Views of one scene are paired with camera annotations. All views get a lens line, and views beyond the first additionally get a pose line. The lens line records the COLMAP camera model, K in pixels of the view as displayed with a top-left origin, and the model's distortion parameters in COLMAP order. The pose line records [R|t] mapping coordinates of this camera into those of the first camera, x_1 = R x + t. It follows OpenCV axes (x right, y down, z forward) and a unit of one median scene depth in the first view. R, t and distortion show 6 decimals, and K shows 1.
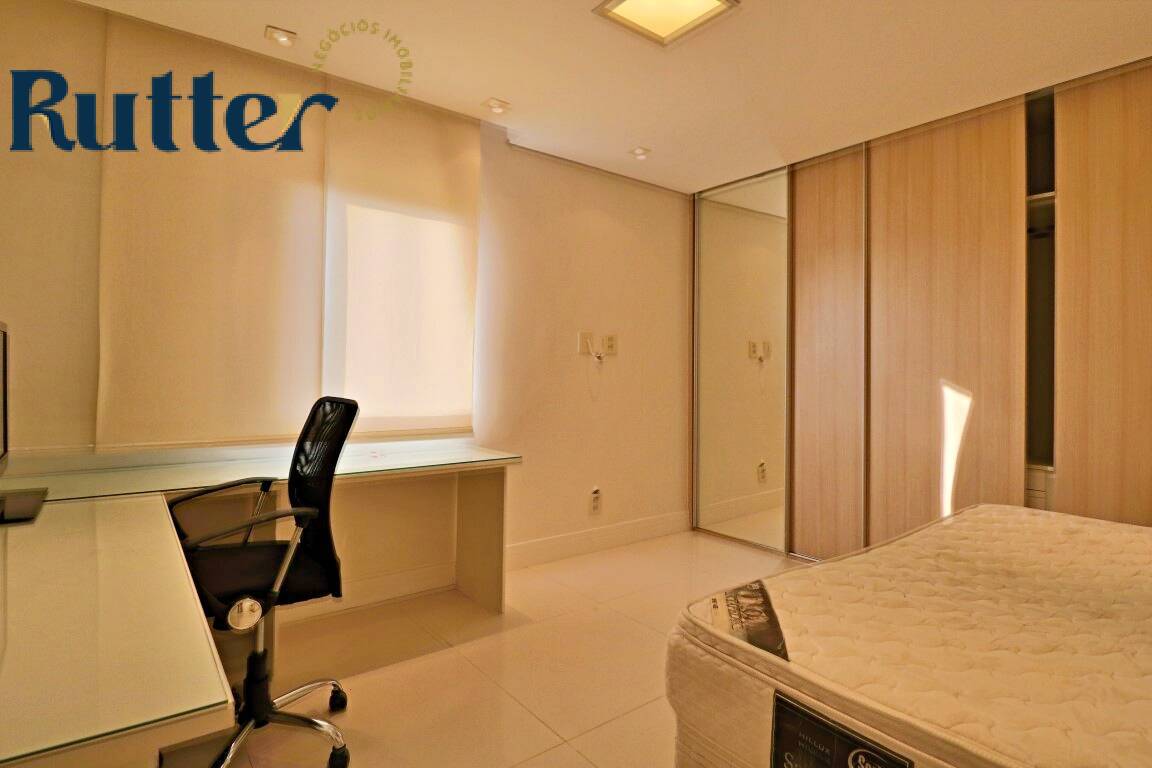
lens RADIAL K [[592.8, 0, 581.9], [0, 592.8, 370.7], [0, 0, 1]] dist [0.000211, -0.013941]
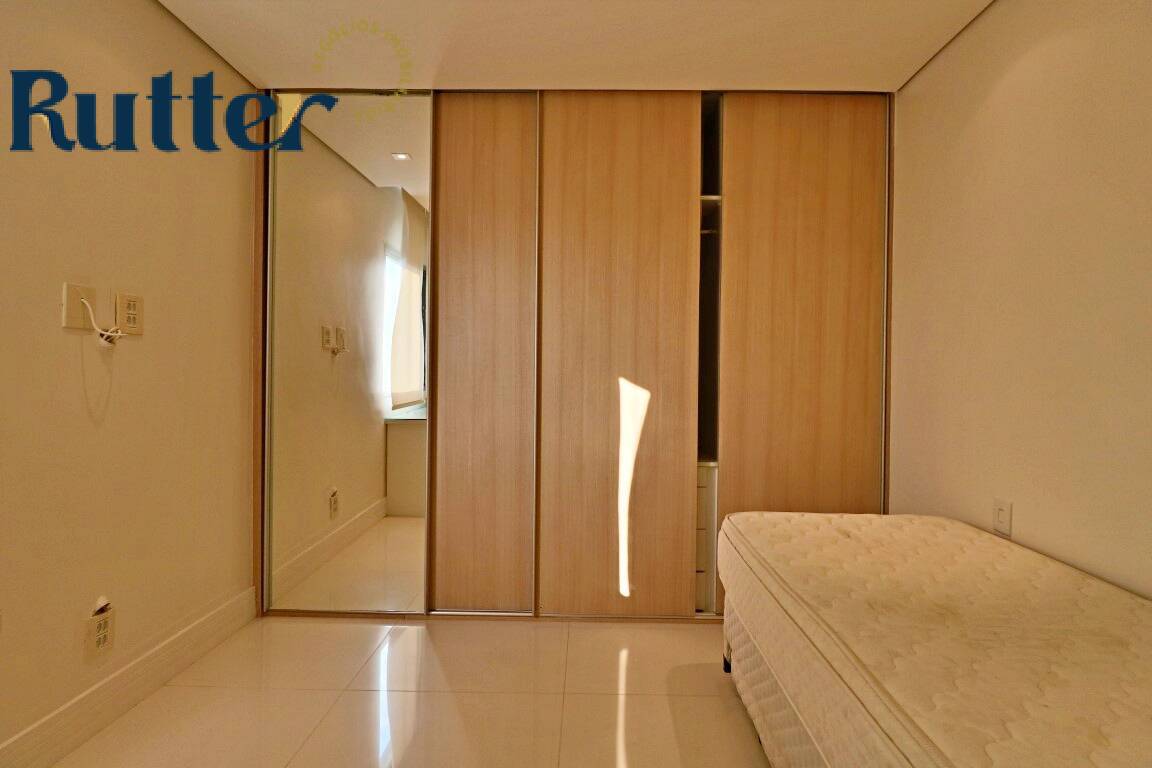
lens RADIAL K [[592.8, 0, 581.9], [0, 592.8, 370.7], [0, 0, 1]] dist [0.000211, -0.013941]
pose [[0.617562, 0.001511, 0.786521, -0.118439], [-0.005672, 0.999981, 0.002533, 0.000961], [-0.786502, -0.006025, 0.617558, 0.392792]]
